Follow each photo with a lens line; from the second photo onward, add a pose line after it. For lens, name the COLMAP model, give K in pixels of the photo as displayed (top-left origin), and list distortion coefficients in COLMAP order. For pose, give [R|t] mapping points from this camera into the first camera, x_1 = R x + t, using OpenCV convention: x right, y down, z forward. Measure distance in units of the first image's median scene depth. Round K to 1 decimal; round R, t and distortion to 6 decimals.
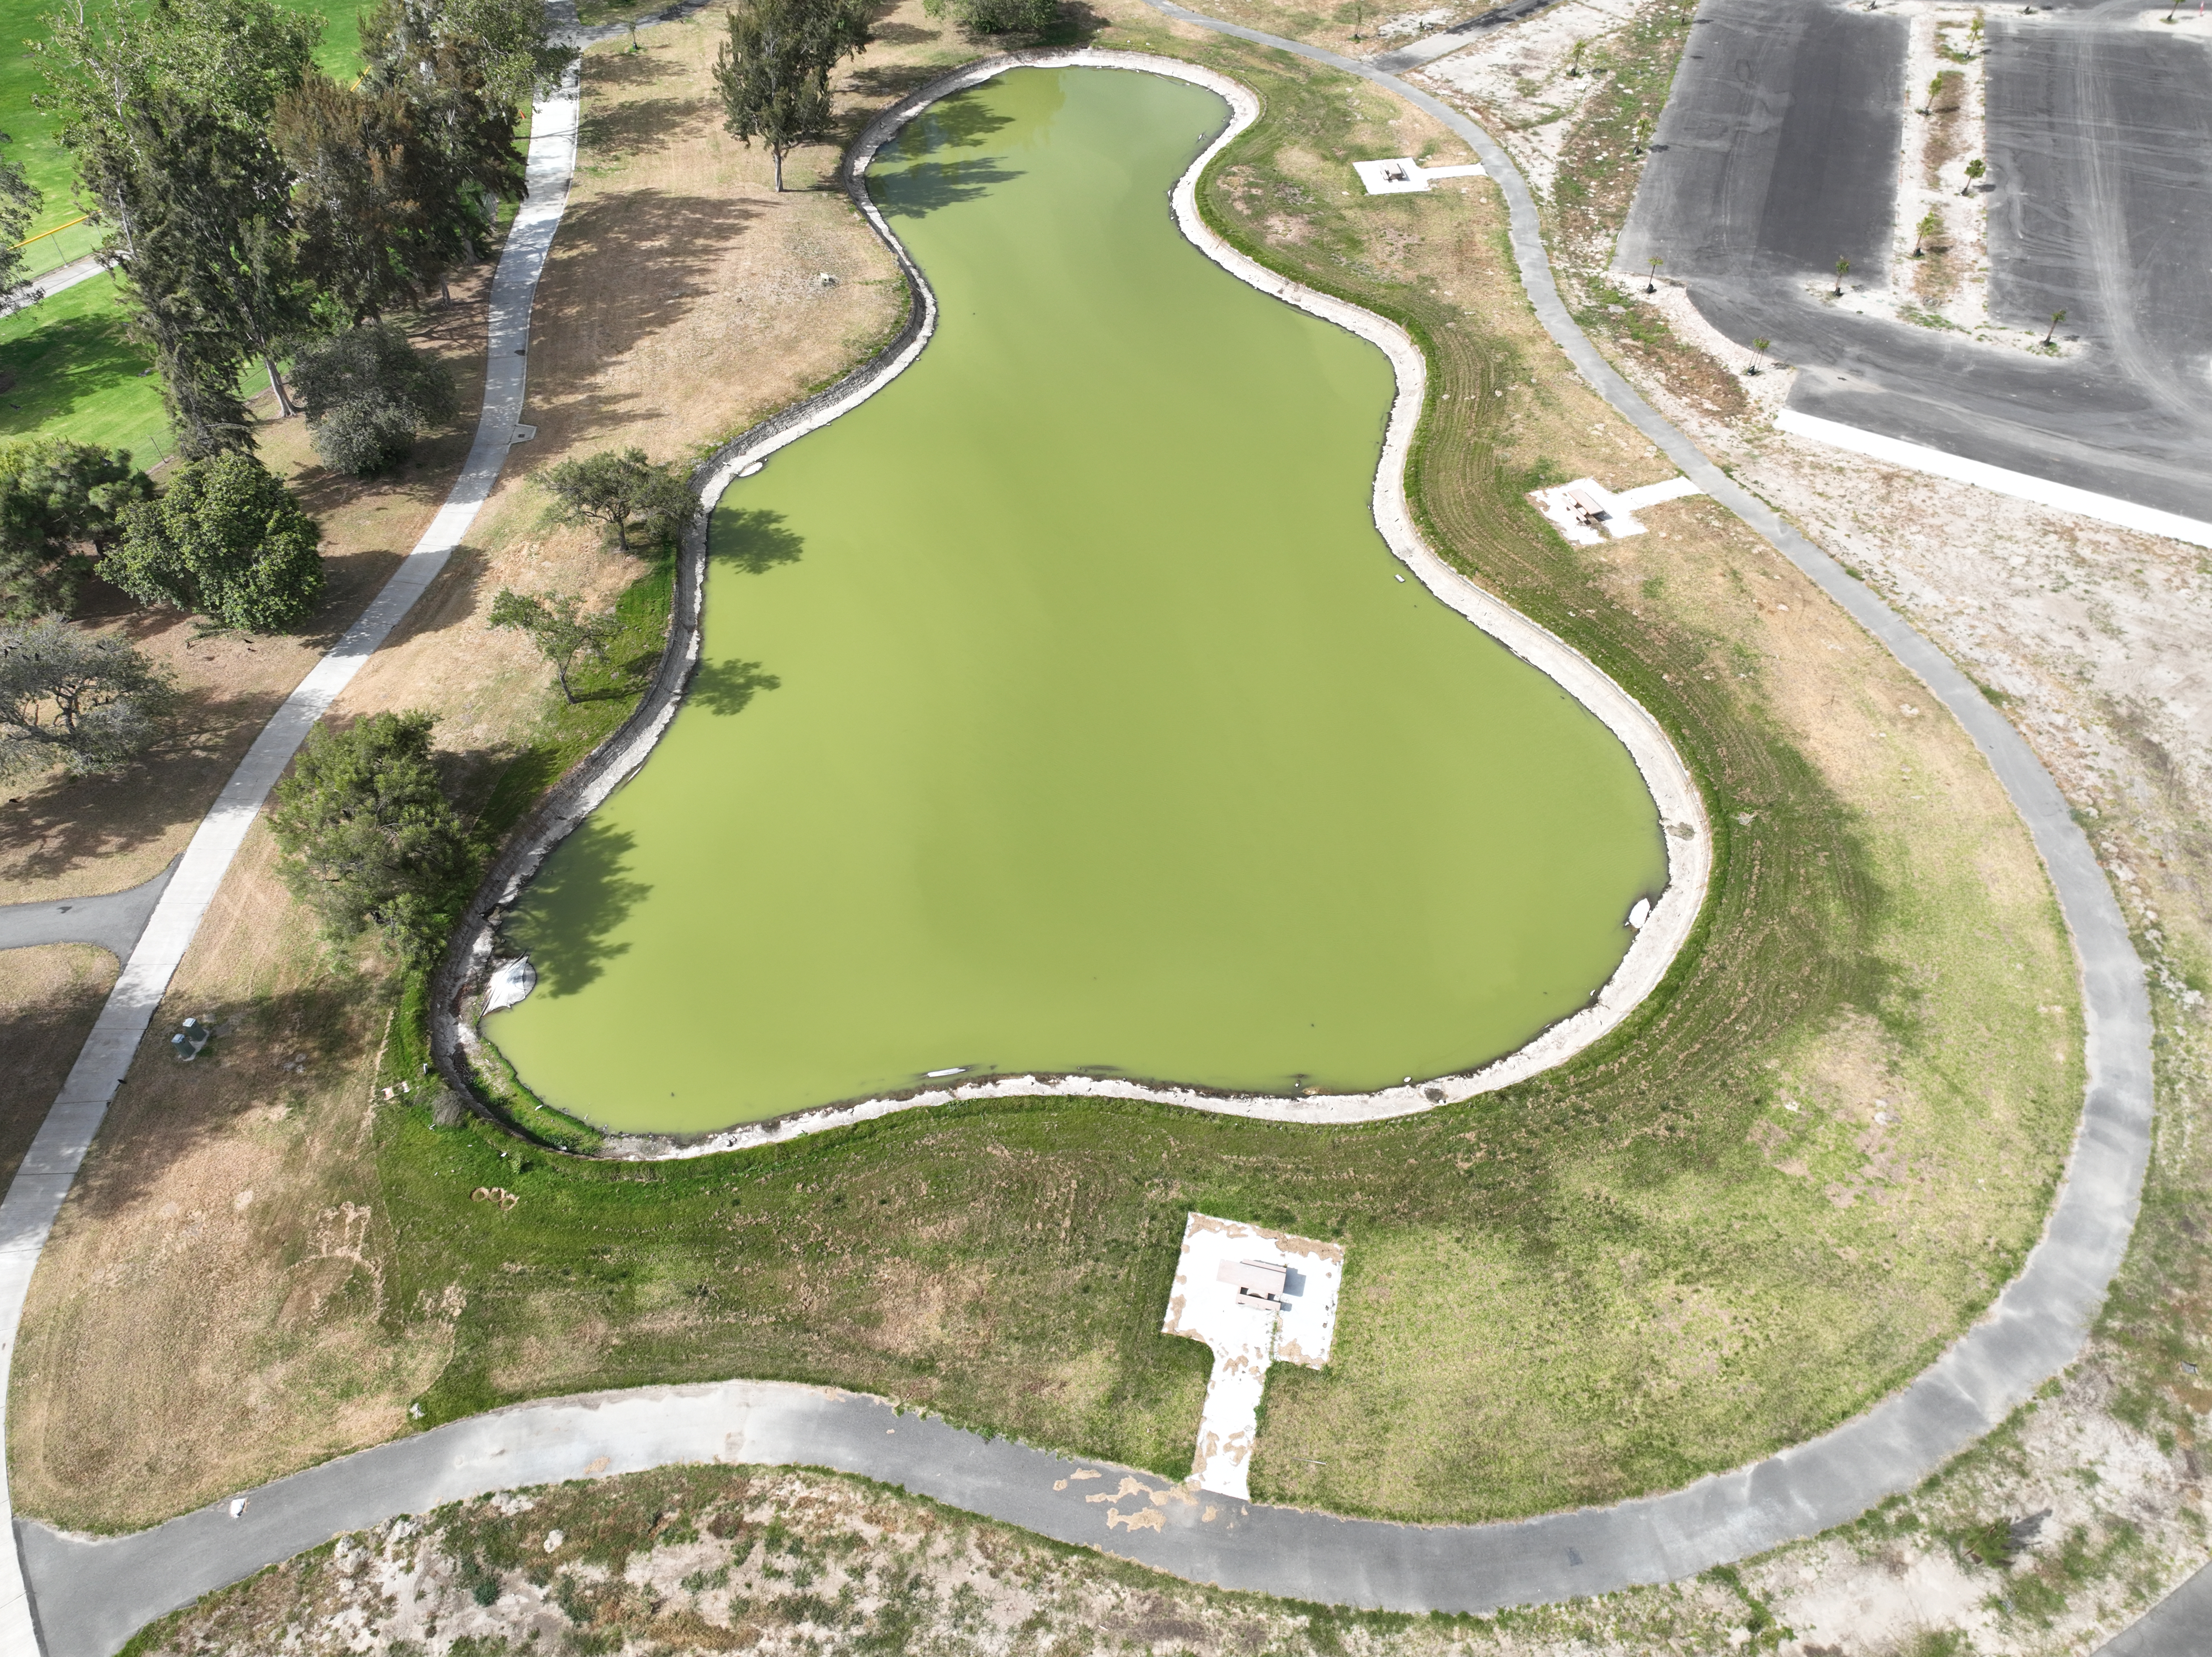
lens RADIAL K [[1567.7, 0, 1105.0], [0, 1567.7, 802.2], [0, 0, 1]] dist [0.000623, 0.009996]
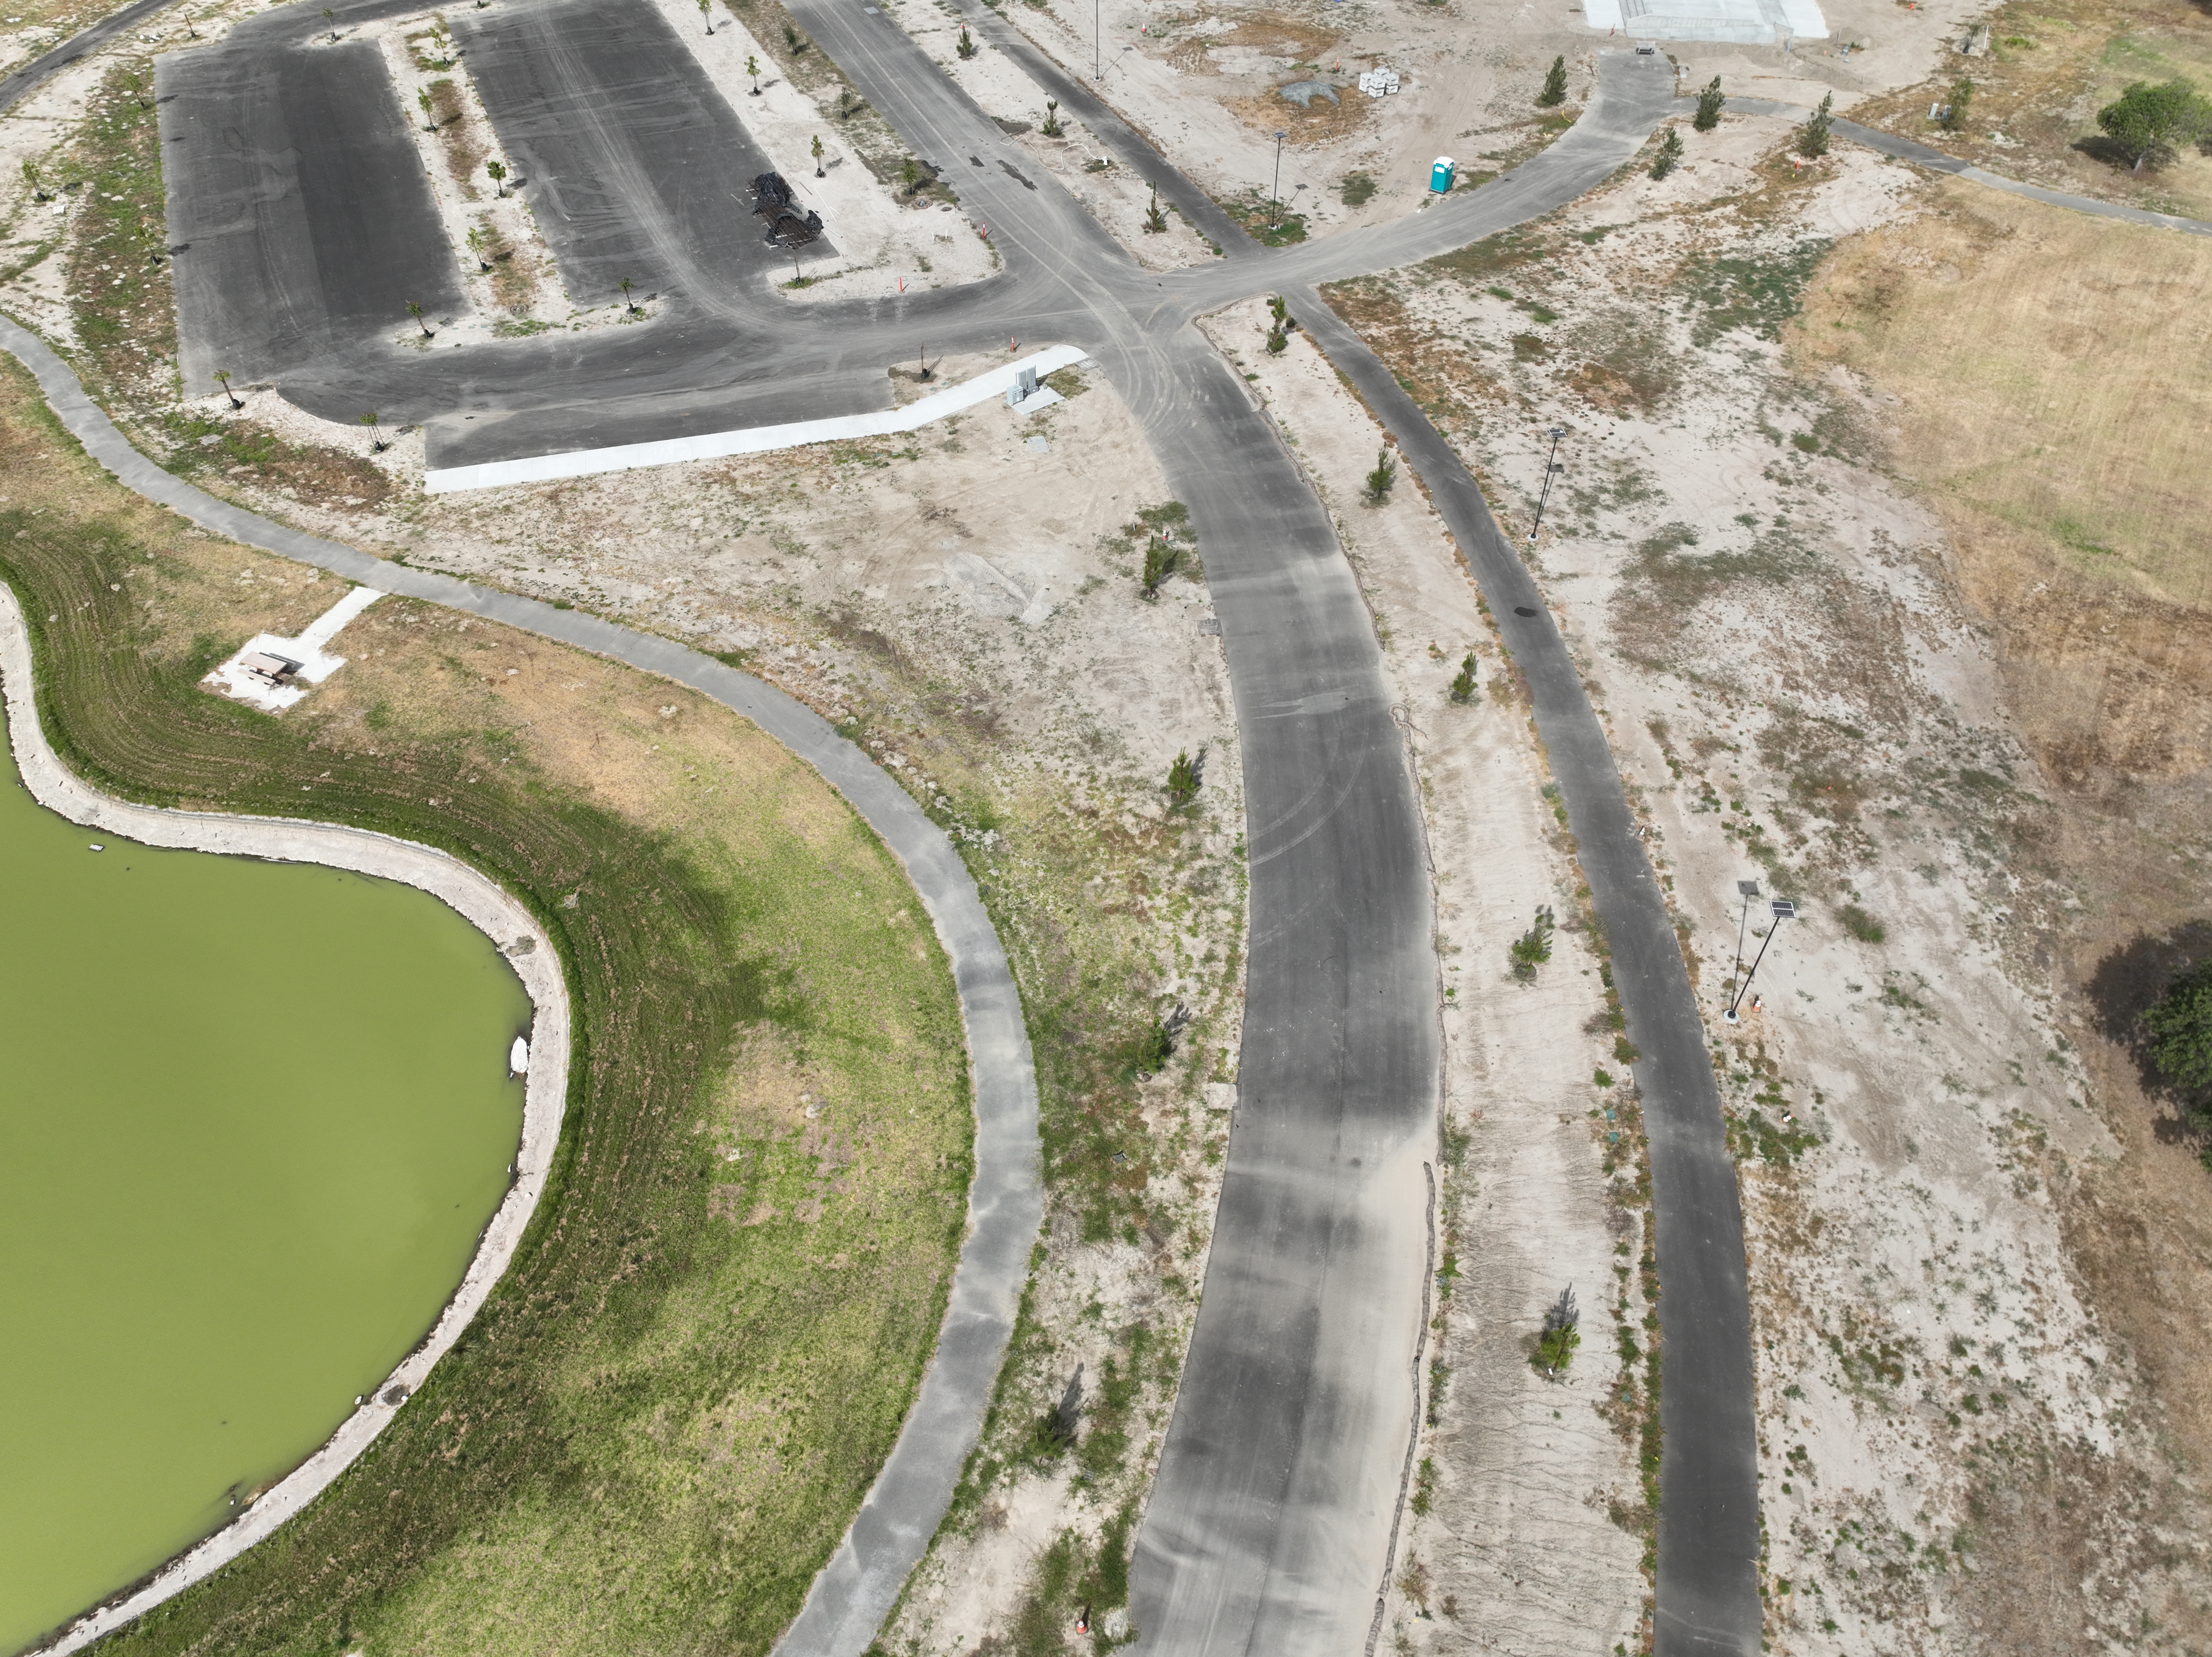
lens RADIAL K [[1567.7, 0, 1105.0], [0, 1567.7, 802.2], [0, 0, 1]] dist [0.000623, 0.009996]
pose [[0.700013, -0.507618, 0.502300, 0.188484], [0.509356, 0.847902, 0.147032, -0.015348], [-0.500538, 0.152925, 0.852101, 0.018189]]
